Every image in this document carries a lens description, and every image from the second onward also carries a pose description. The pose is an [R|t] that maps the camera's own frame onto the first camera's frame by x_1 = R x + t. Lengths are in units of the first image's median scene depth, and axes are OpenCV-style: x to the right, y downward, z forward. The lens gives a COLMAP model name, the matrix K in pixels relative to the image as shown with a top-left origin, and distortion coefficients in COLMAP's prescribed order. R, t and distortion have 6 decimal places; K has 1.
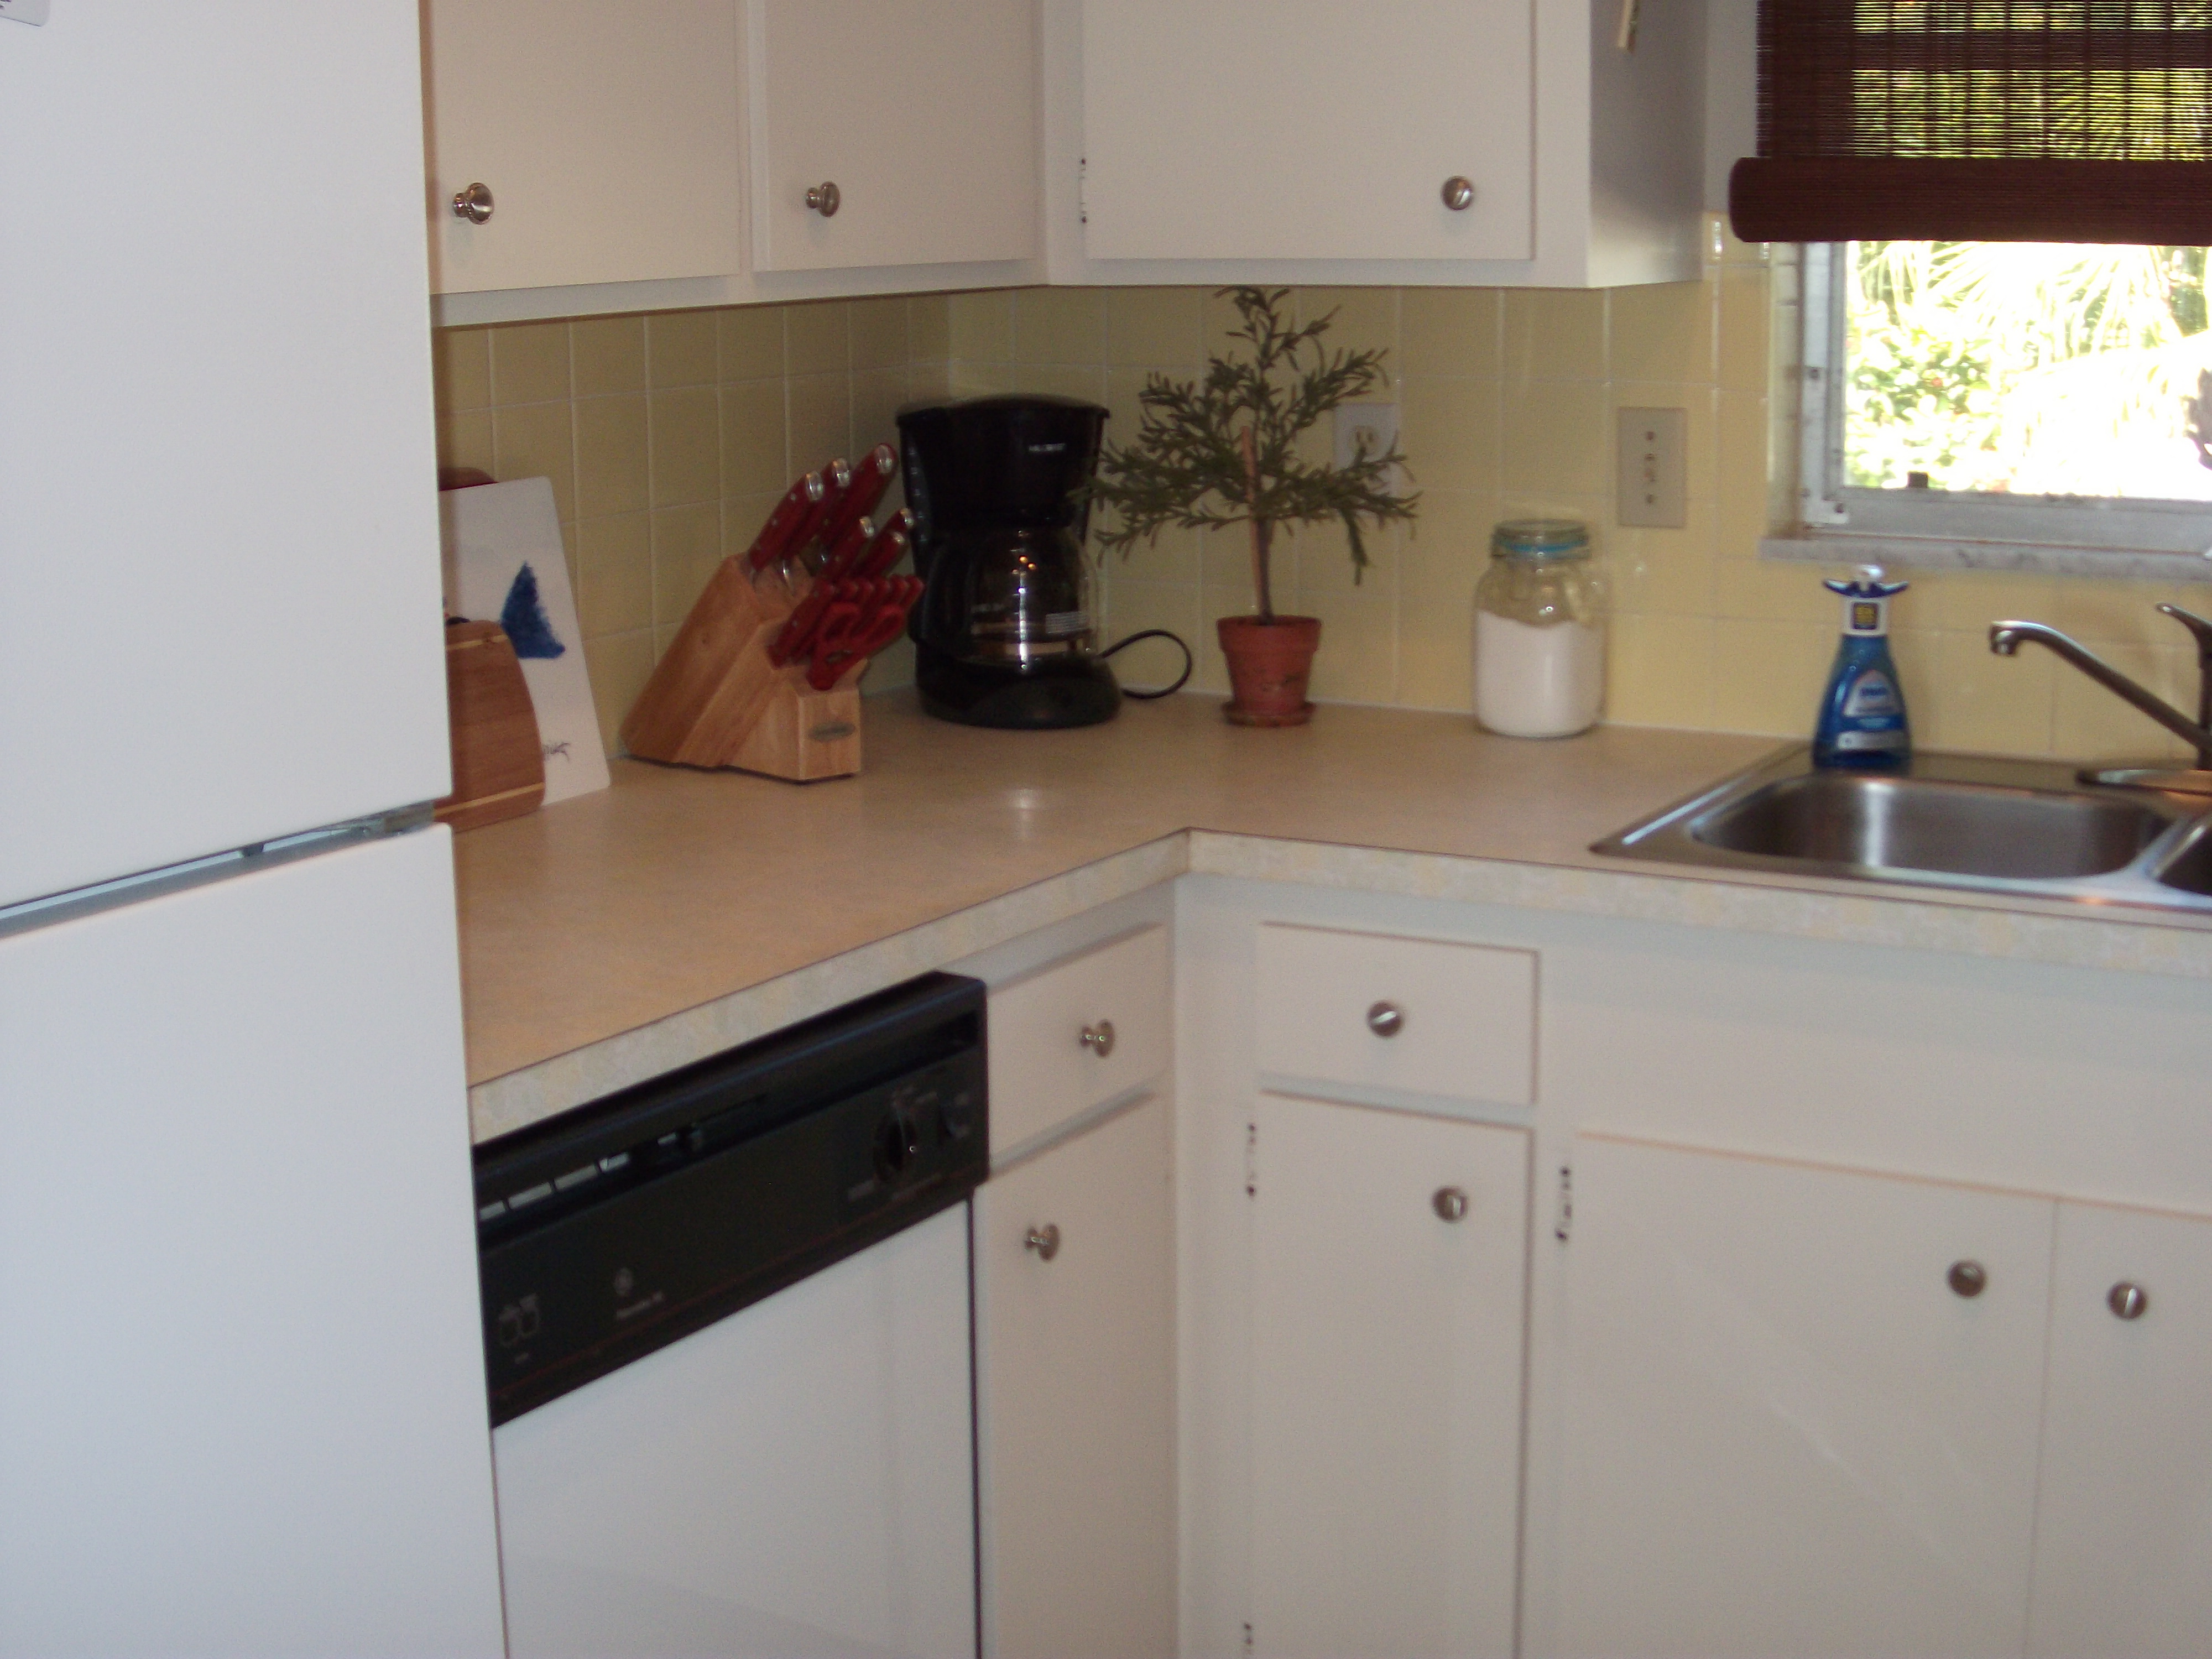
lens RADIAL K [[3196.0, 0, 1107.5], [0, 3196.0, 817.4], [0, 0, 1]] dist [-0.137168, 0.000000]
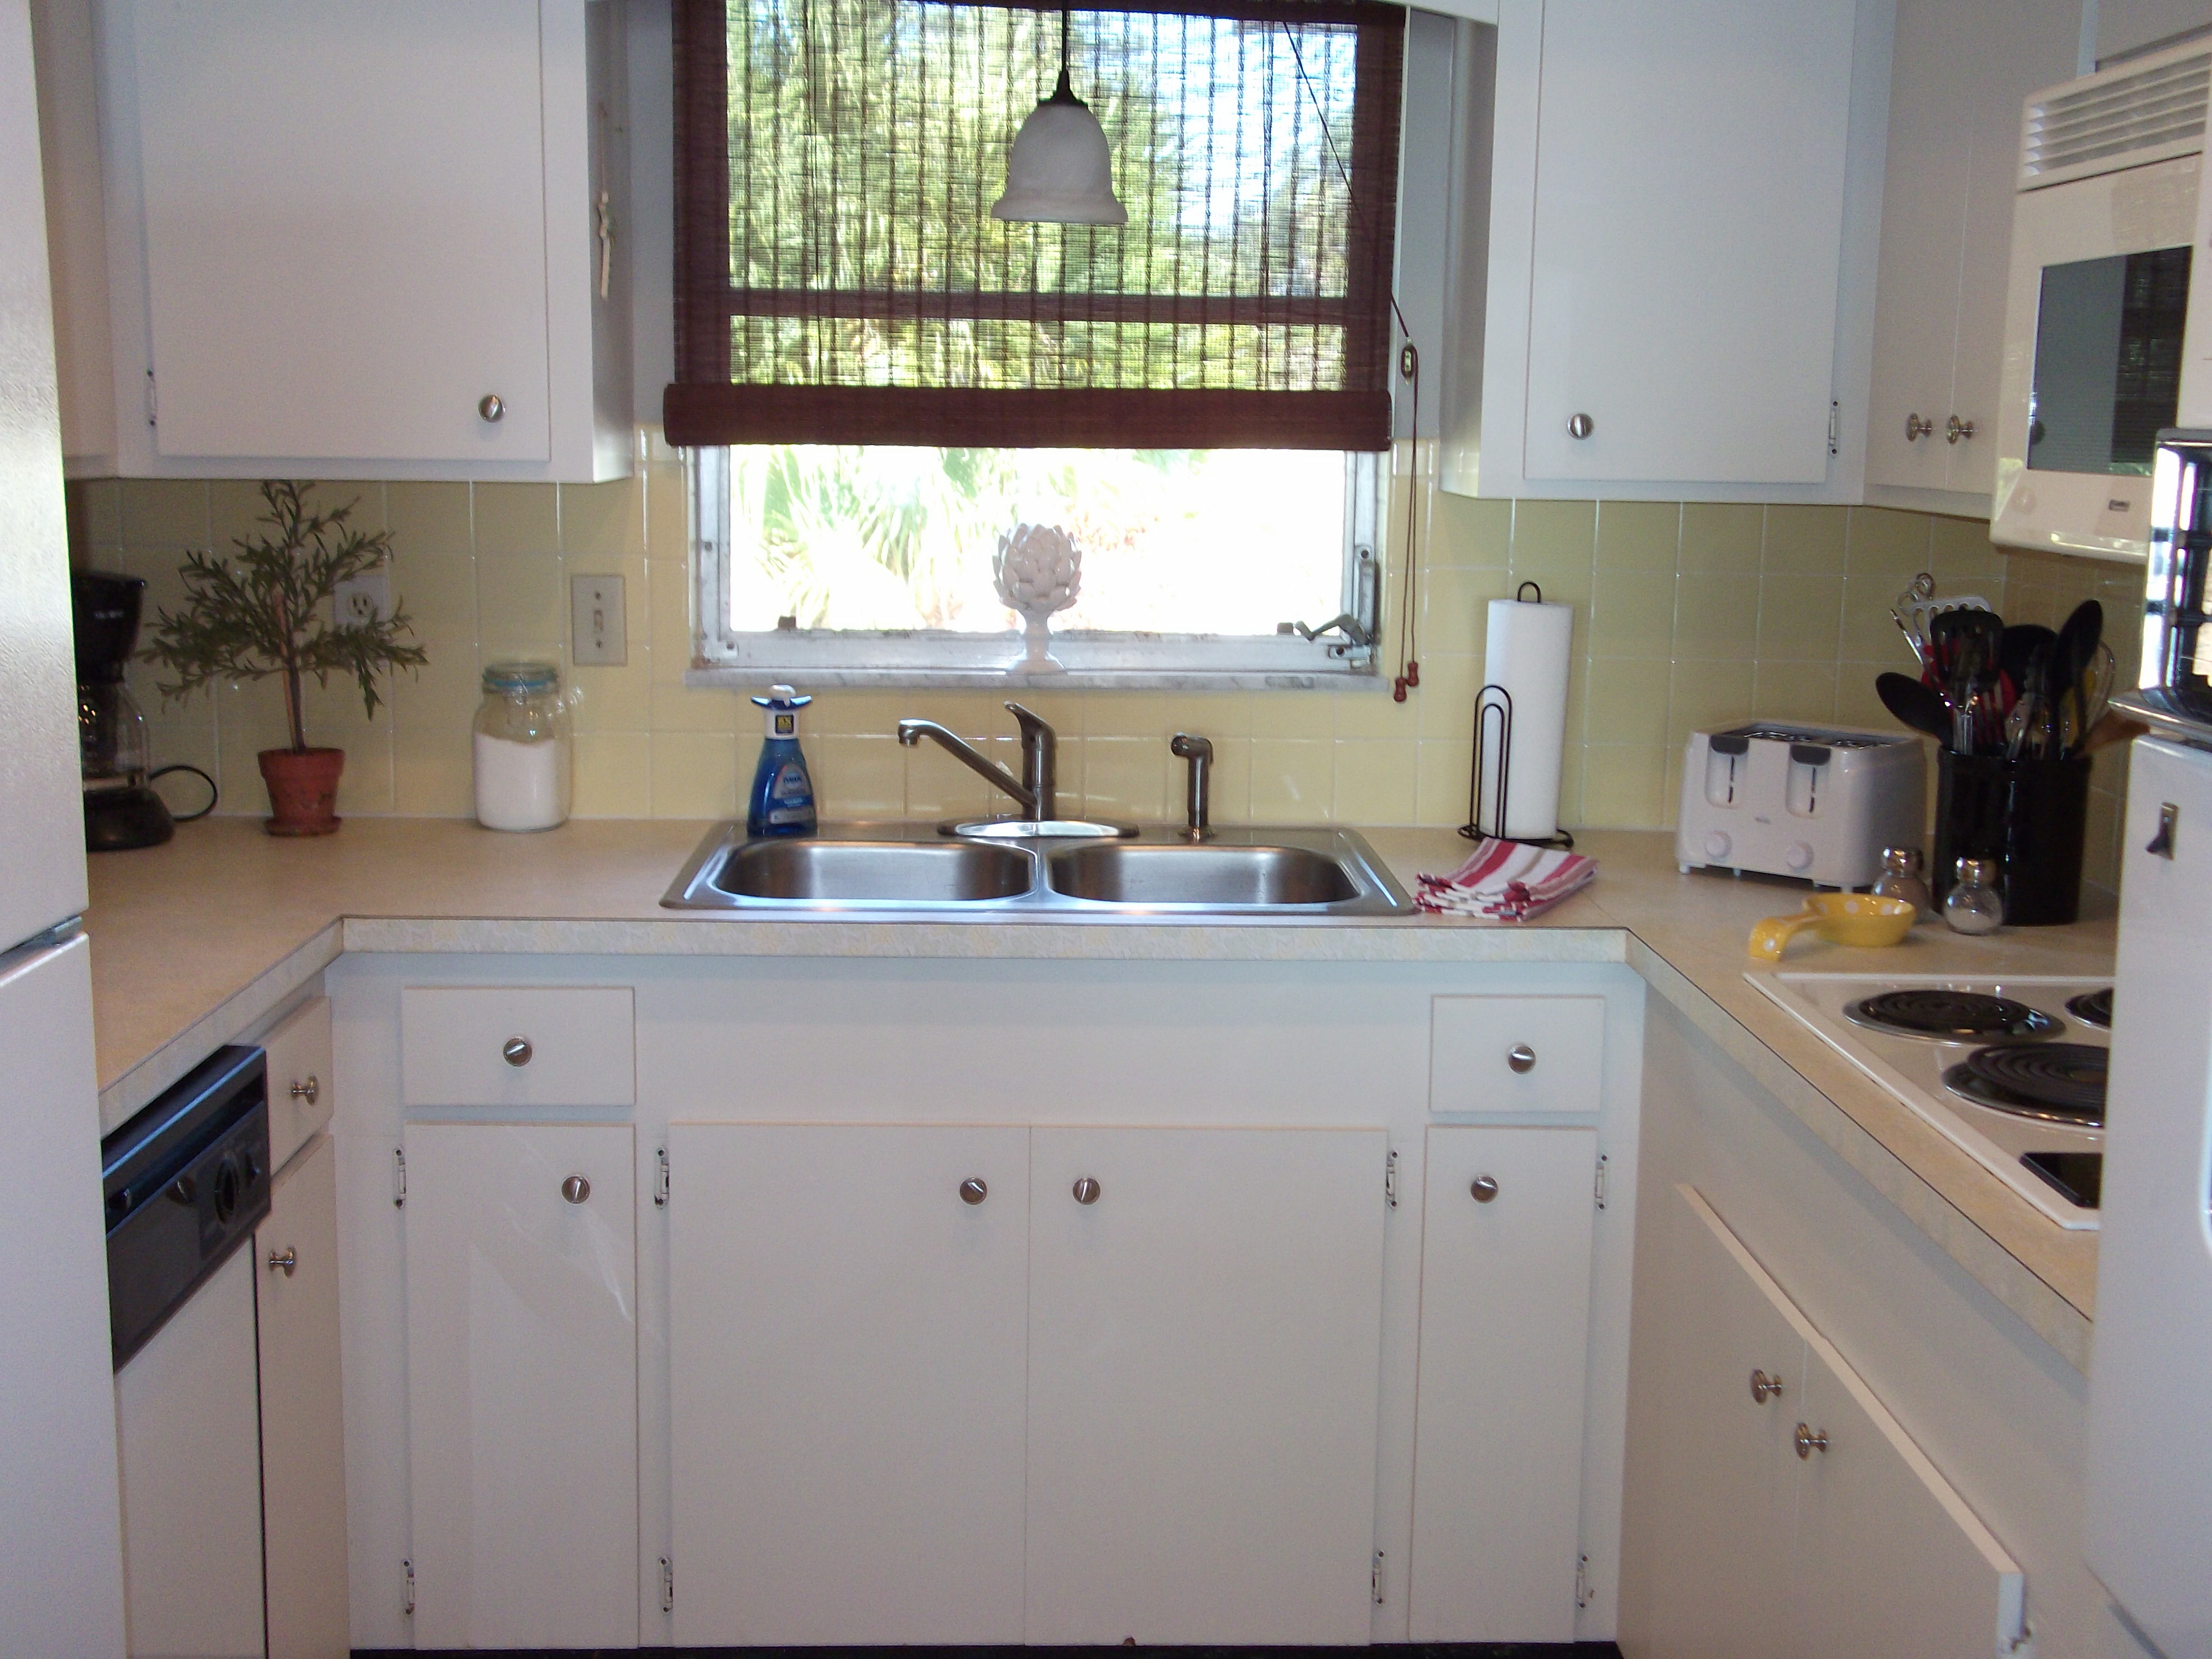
lens RADIAL K [[2488.3, 0, 1088.1], [0, 2488.3, 834.8], [0, 0, 1]] dist [0.055631, 0.000000]
pose [[0.872227, -0.065520, 0.484694, -0.159390], [0.078364, 0.996905, -0.006258, 0.000642], [-0.482784, 0.043441, 0.874662, 0.006511]]
